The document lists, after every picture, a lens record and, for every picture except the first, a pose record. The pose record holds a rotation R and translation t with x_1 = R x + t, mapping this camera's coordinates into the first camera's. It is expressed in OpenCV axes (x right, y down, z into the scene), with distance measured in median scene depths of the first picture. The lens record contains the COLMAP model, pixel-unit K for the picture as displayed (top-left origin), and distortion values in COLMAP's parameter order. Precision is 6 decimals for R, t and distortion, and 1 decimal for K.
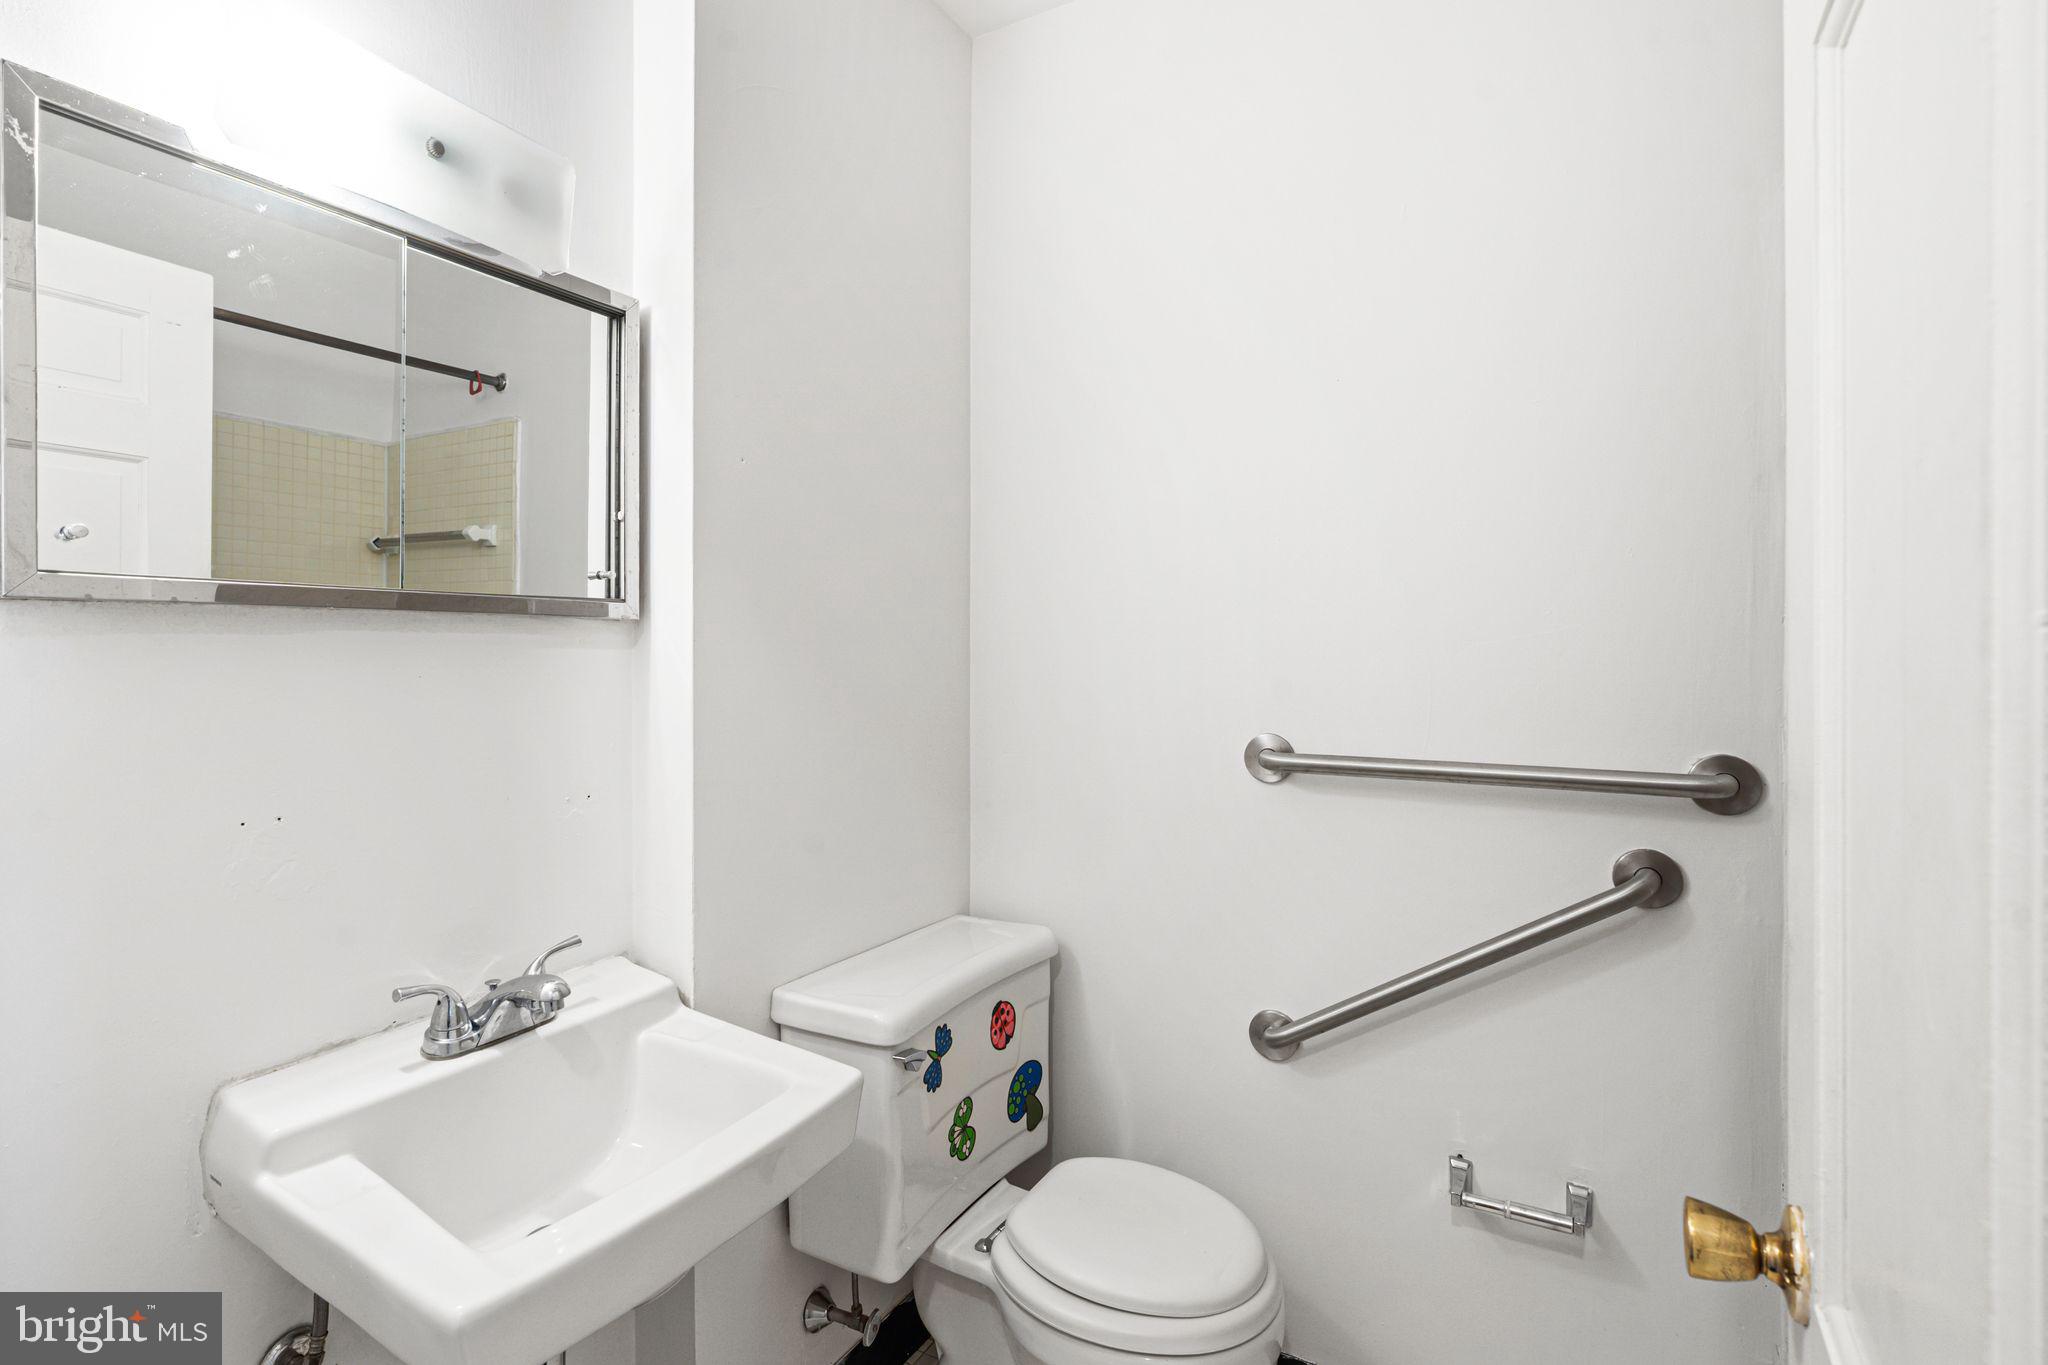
lens RADIAL K [[937.2, 0, 1022.4], [0, 937.2, 656.7], [0, 0, 1]] dist [-0.015470, -0.007144]
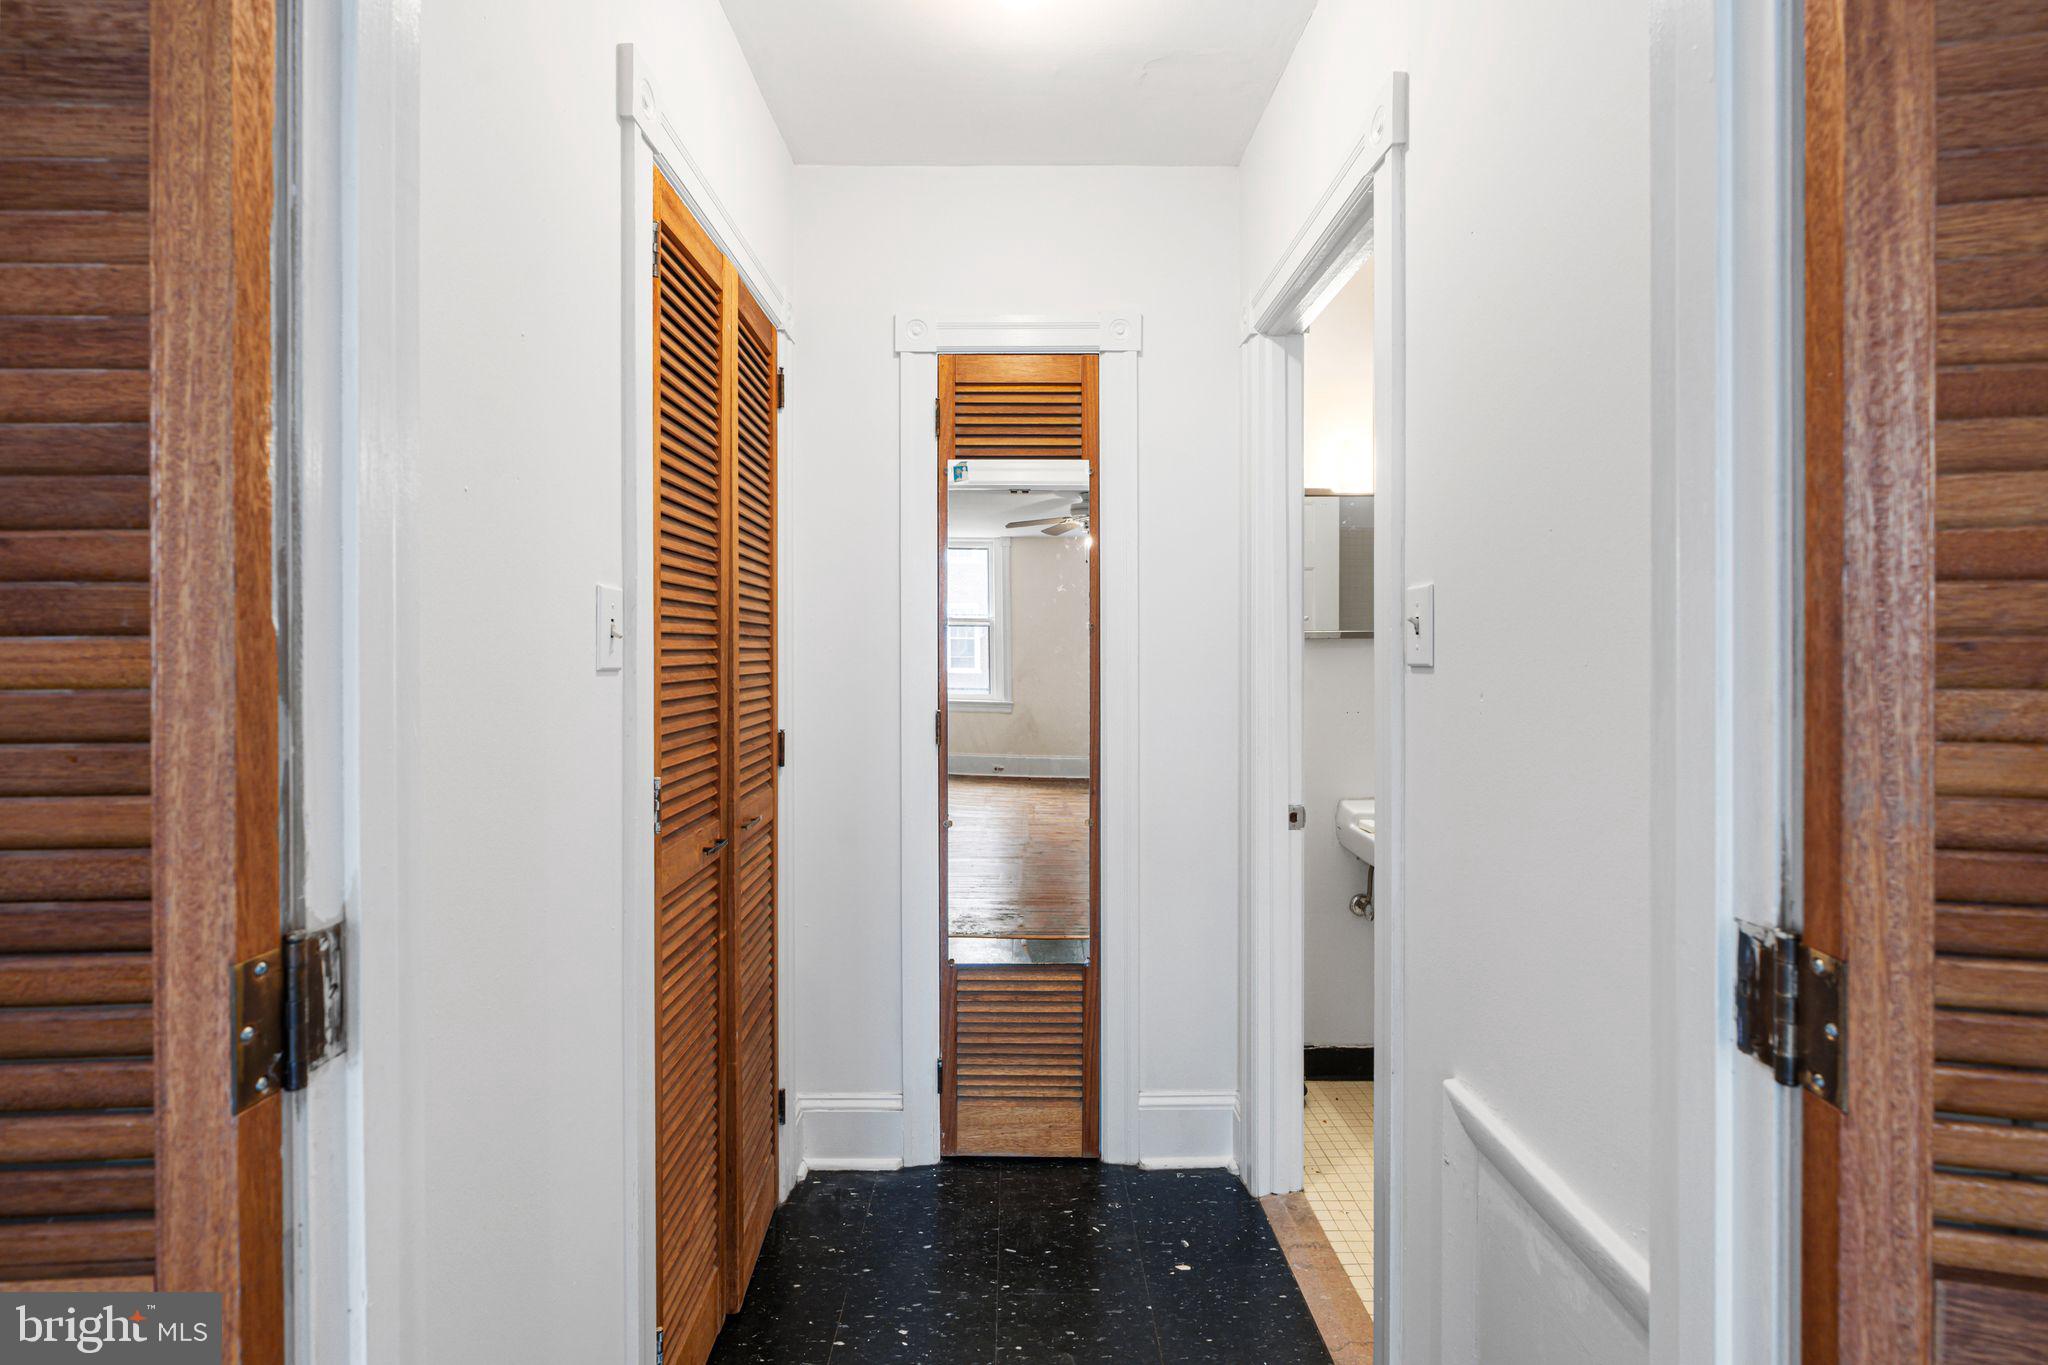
lens RADIAL K [[937.2, 0, 1022.4], [0, 937.2, 656.7], [0, 0, 1]] dist [-0.015470, -0.007144]
pose [[0.491197, -0.000149, -0.871048, 1.340350], [-0.000945, 0.999999, -0.000704, 0.006998], [0.871048, 0.001169, 0.491197, -1.480990]]
